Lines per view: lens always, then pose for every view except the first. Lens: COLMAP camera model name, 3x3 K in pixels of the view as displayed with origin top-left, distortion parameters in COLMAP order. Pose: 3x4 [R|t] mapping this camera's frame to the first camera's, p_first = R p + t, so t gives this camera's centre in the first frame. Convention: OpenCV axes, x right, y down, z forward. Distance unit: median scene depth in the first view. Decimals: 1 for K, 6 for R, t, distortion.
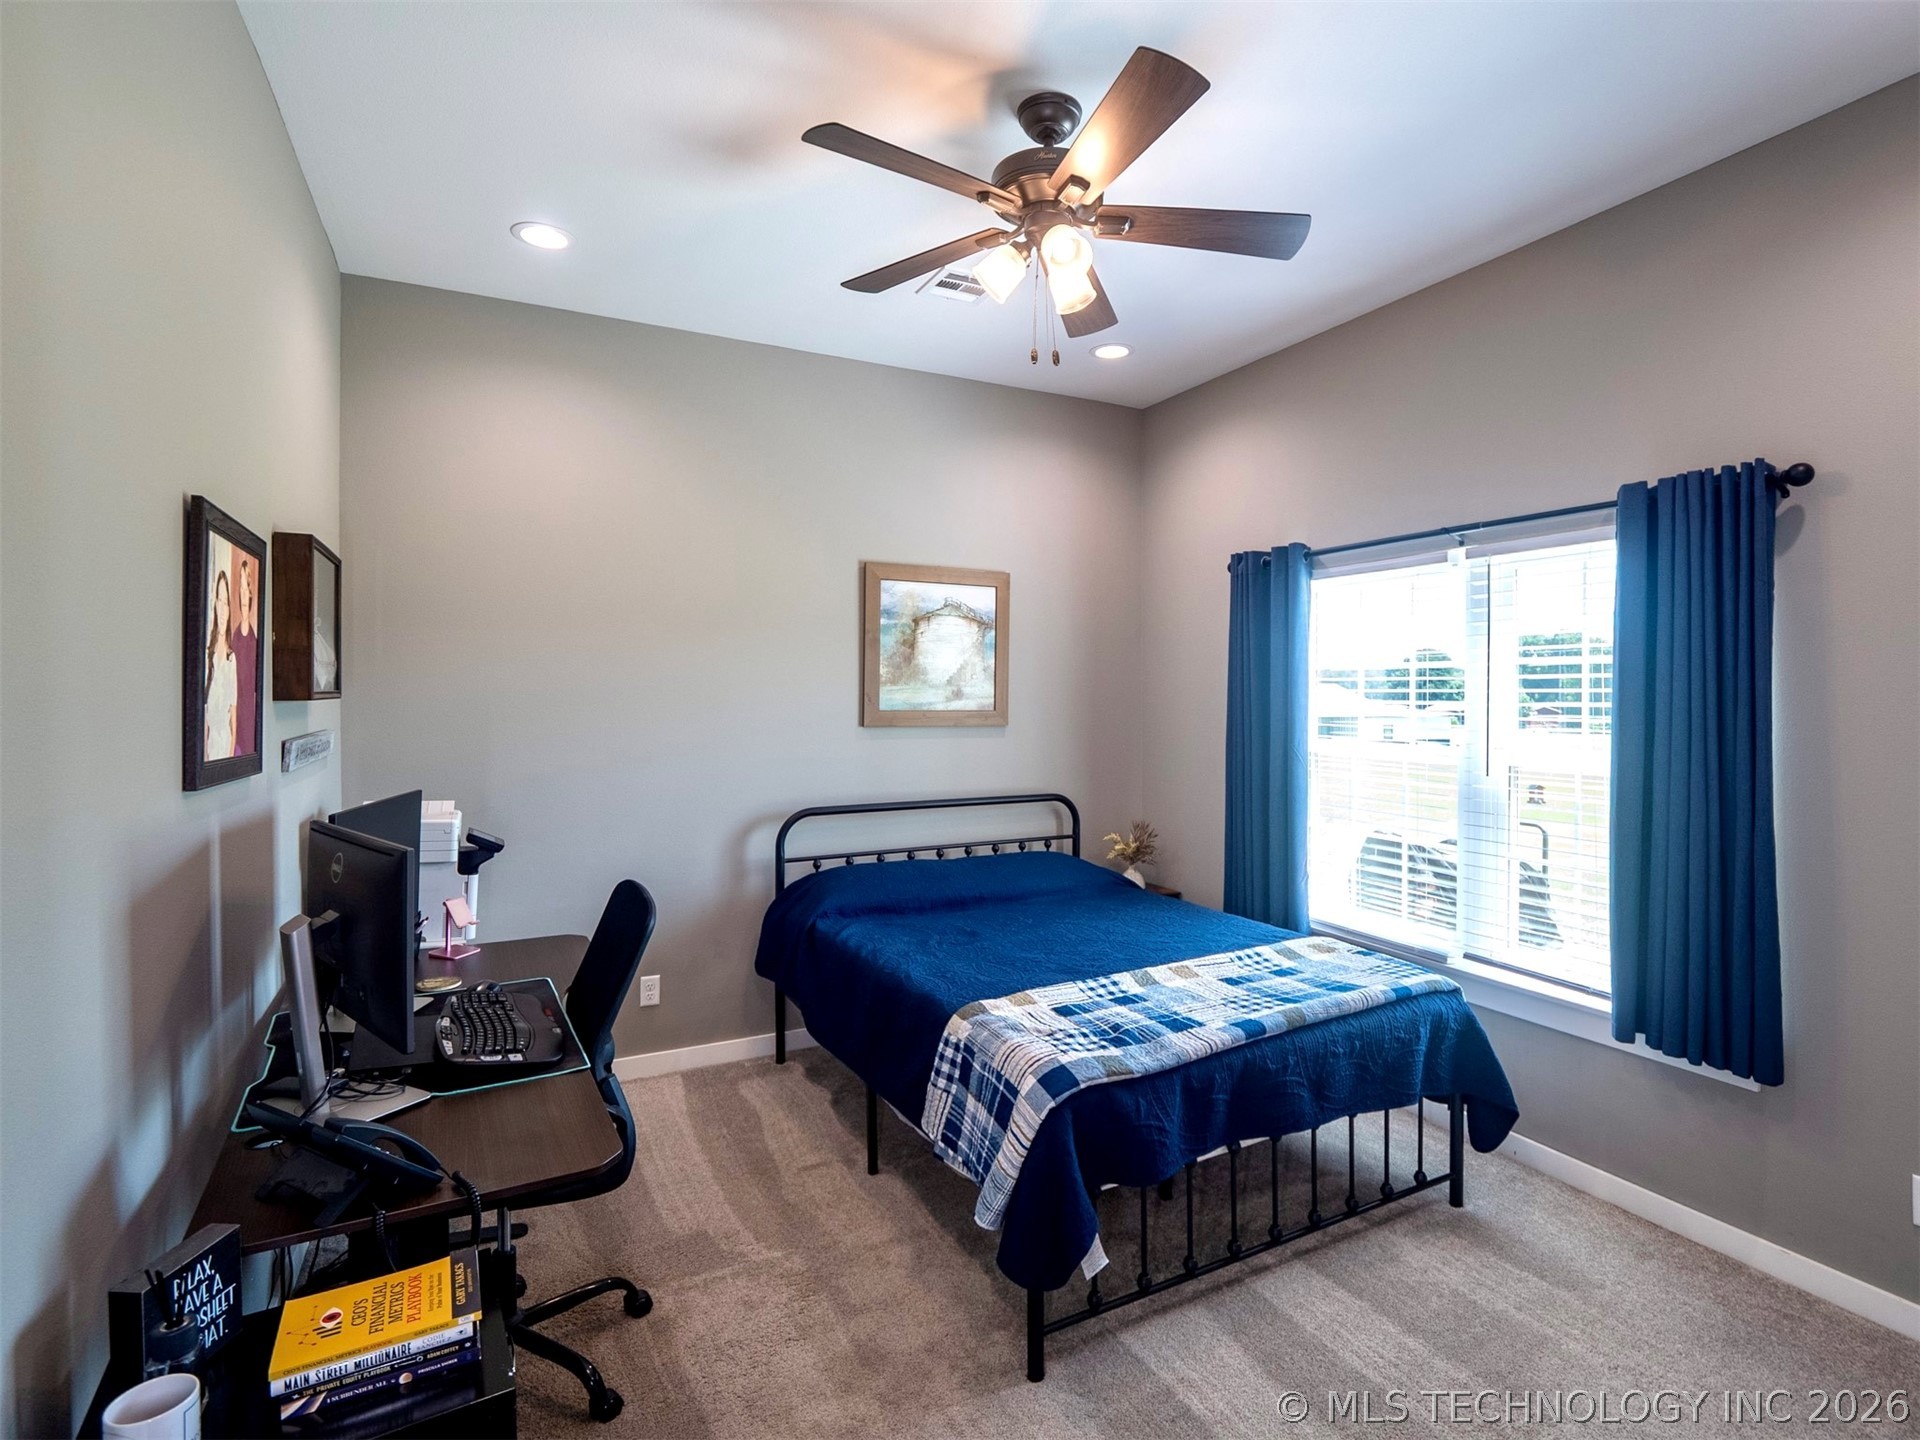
lens RADIAL K [[892.2, 0, 964.2], [0, 892.2, 706.7], [0, 0, 1]] dist [-0.005454, -0.000568]
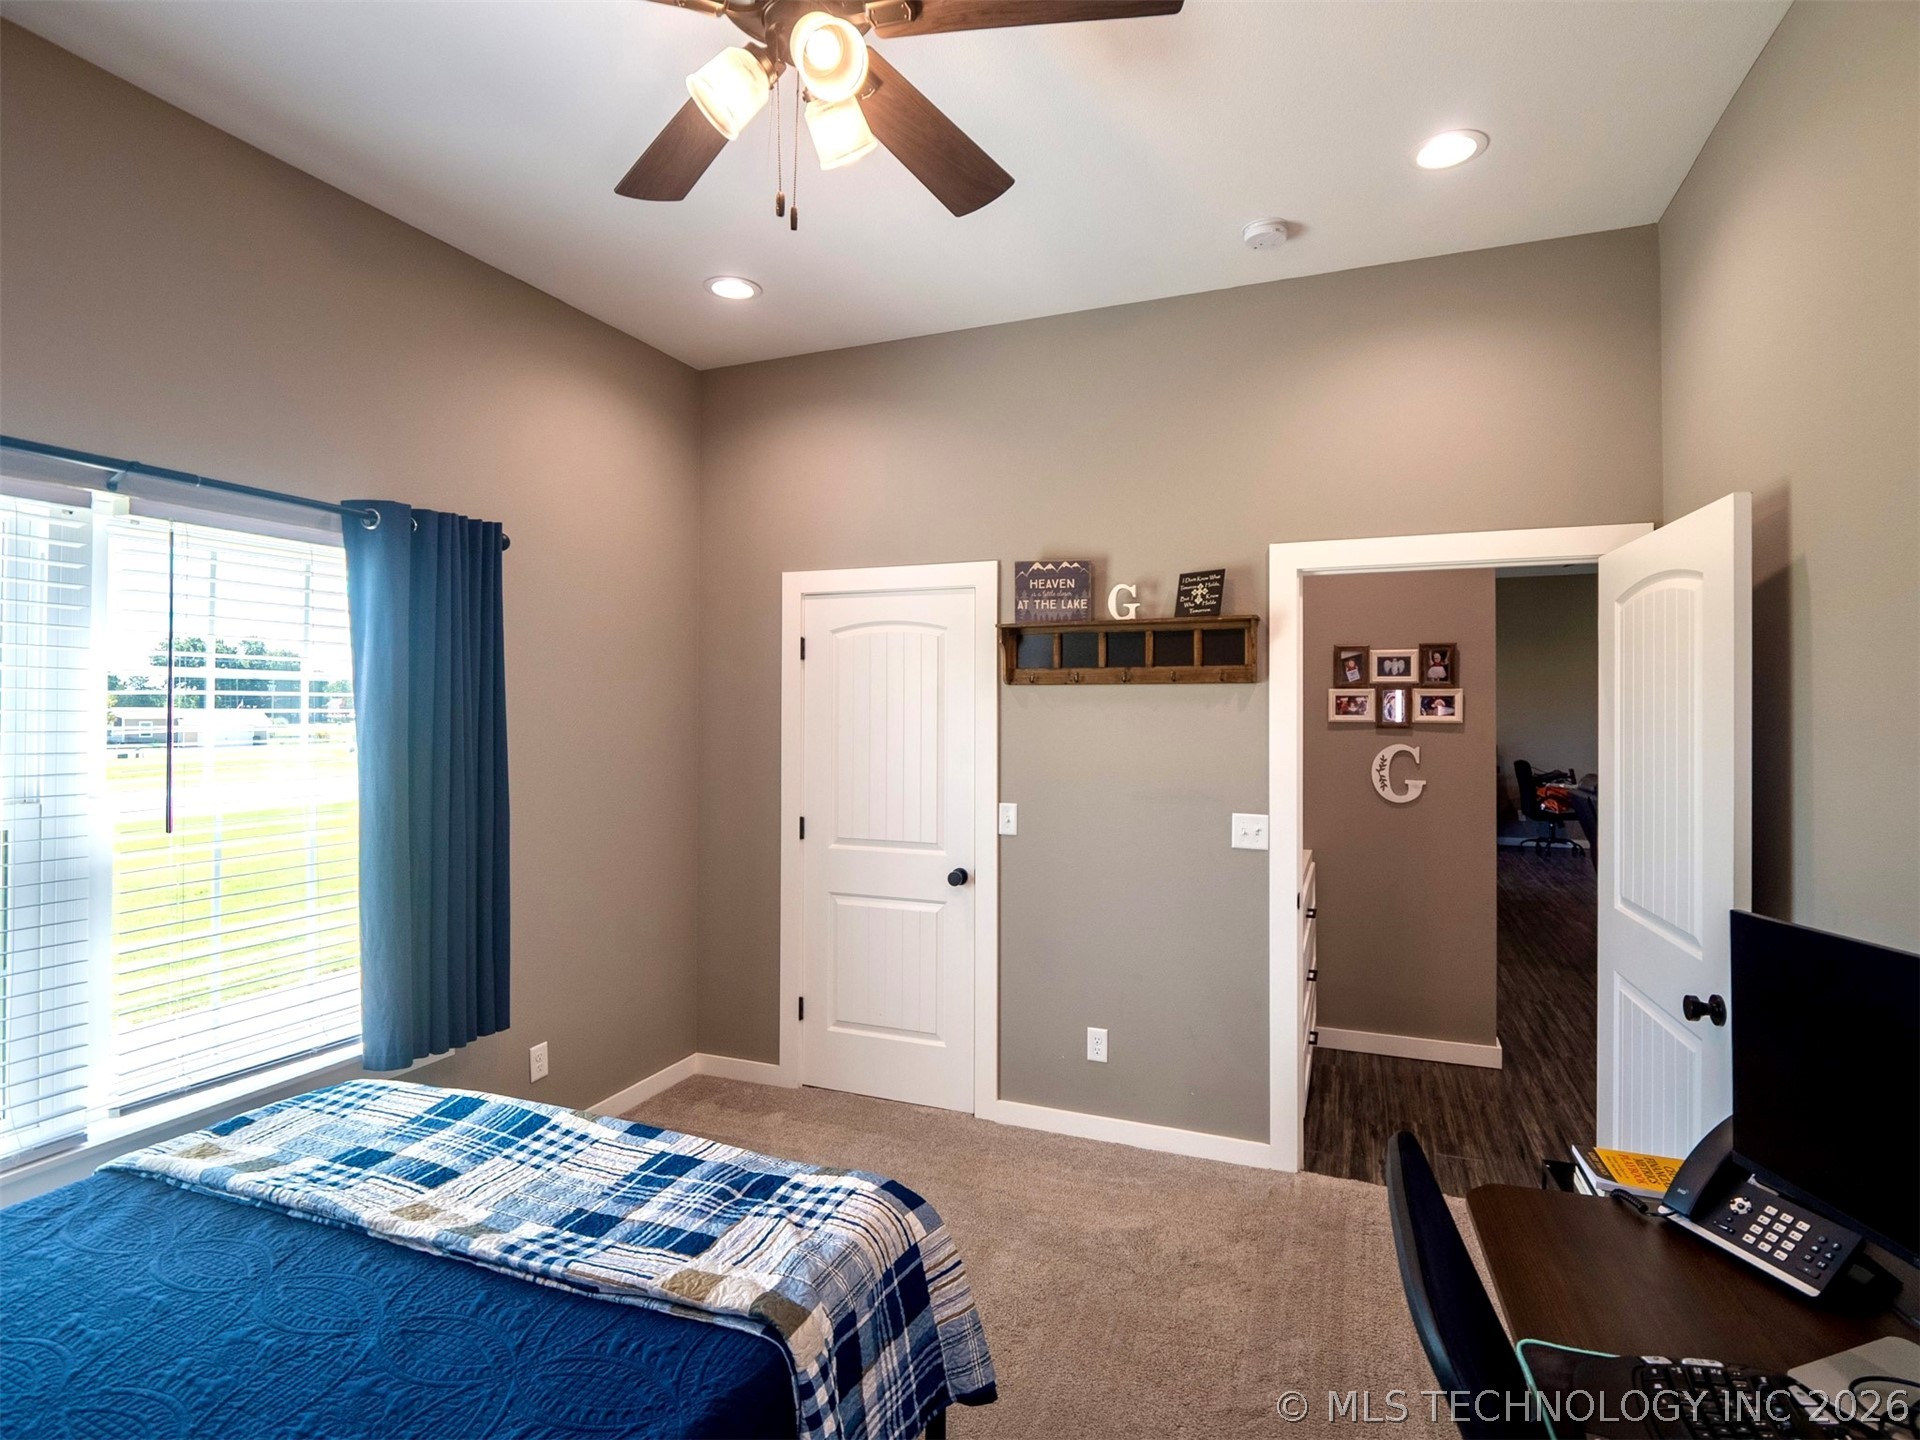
lens RADIAL K [[959.4, 0, 967.0], [0, 959.4, 708.3], [0, 0, 1]] dist [0.003460, -0.000294]
pose [[-0.651094, -0.002055, 0.758994, -0.456989], [0.008683, 0.999911, 0.010156, -0.026078], [-0.758947, 0.013203, -0.651018, 1.160341]]
